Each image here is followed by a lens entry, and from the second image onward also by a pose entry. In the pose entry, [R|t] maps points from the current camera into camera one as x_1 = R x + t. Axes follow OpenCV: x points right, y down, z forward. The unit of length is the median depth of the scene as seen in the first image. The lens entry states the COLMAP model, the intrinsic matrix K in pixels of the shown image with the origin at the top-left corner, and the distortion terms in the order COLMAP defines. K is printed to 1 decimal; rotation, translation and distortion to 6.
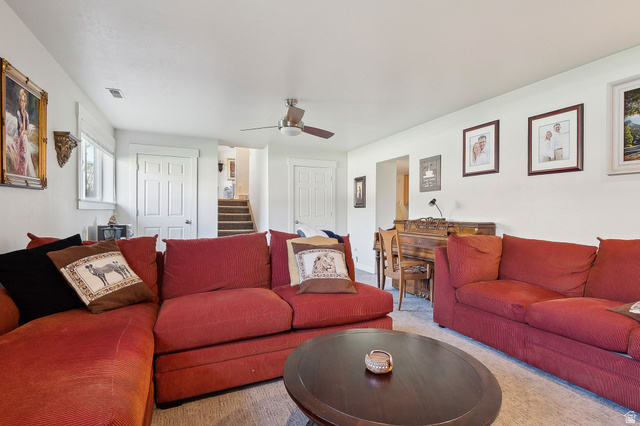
lens RADIAL K [[316.3, 0, 320.0], [0, 316.3, 213.0], [0, 0, 1]] dist [-0.001238, -0.000186]
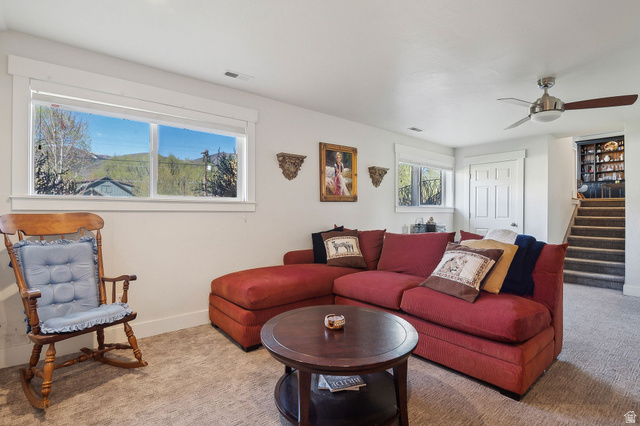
lens RADIAL K [[303.9, 0, 317.3], [0, 303.9, 212.2], [0, 0, 1]] dist [0.033928, -0.028594]
pose [[0.263889, -0.009390, -0.964507, 0.658508], [-0.005822, 0.999919, -0.011328, 0.007060], [0.964536, 0.008605, 0.263813, 0.275353]]
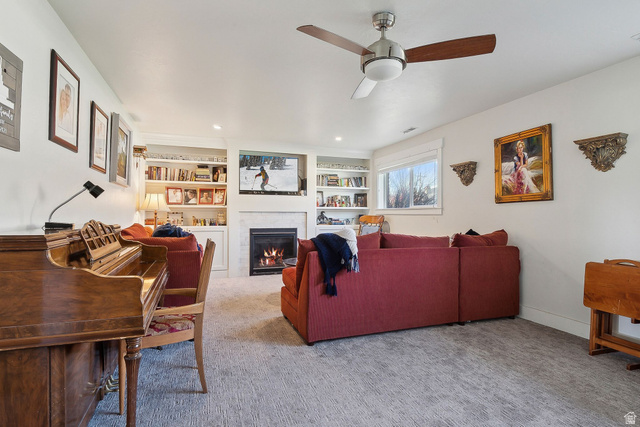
lens RADIAL K [[321.5, 0, 320.0], [0, 321.5, 213.5], [0, 0, 1]] dist [-0.013591, -0.000624]
pose [[-0.998386, -0.017379, 0.054062, -0.011342], [-0.017345, 0.999849, 0.001098, -0.003698], [-0.054073, 0.000159, -0.998537, 2.021198]]
